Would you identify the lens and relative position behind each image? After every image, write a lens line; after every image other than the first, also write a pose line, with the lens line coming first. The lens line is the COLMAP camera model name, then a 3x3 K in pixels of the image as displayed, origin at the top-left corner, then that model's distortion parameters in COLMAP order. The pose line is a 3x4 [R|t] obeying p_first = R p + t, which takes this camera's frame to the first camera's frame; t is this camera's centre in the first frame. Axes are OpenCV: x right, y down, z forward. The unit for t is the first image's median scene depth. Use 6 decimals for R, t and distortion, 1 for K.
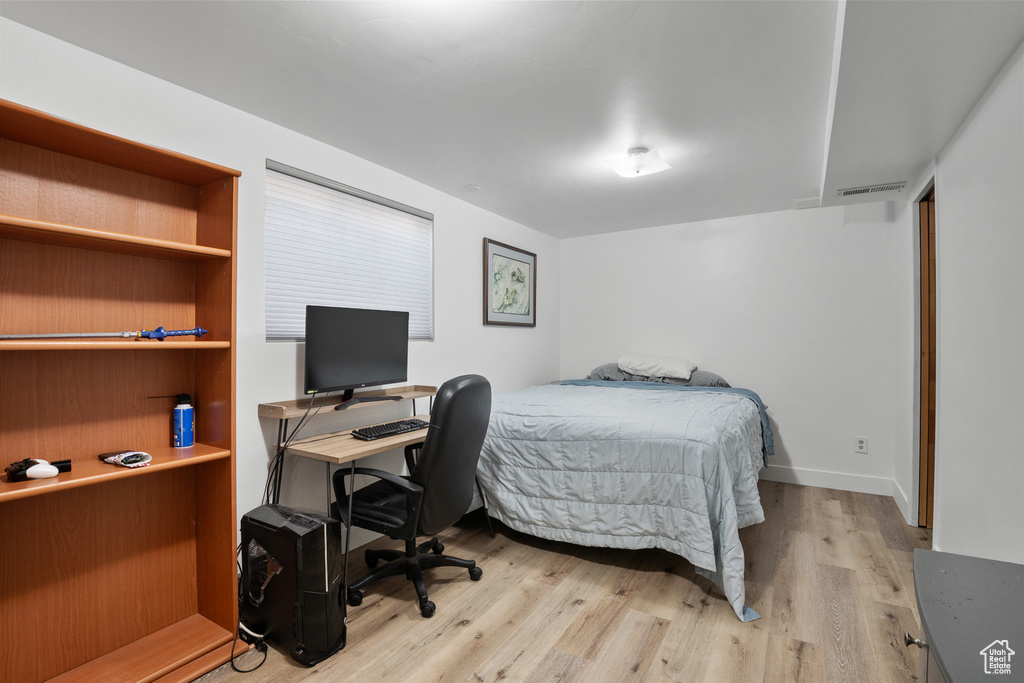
lens RADIAL K [[468.2, 0, 516.4], [0, 468.2, 343.5], [0, 0, 1]] dist [-0.019407, -0.006762]
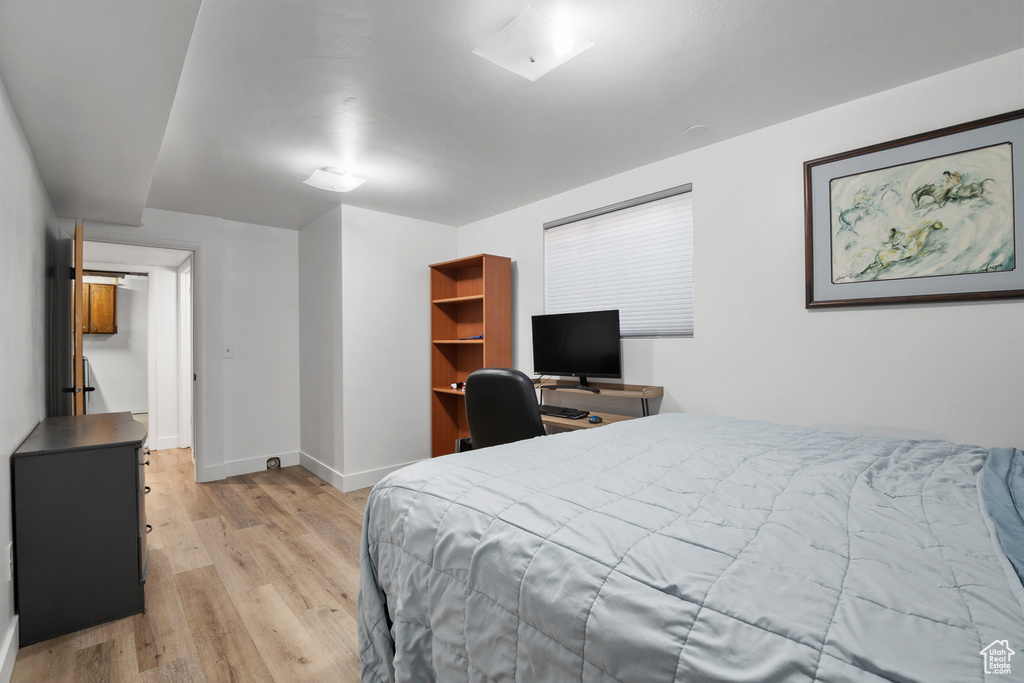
lens RADIAL K [[468.2, 0, 514.5], [0, 468.2, 340.9], [0, 0, 1]] dist [-0.019407, -0.006762]
pose [[-0.290227, -0.001118, -0.956957, 0.570392], [0.001237, 0.999998, -0.001543, 0.000789], [0.956957, -0.001631, -0.290225, 0.771616]]
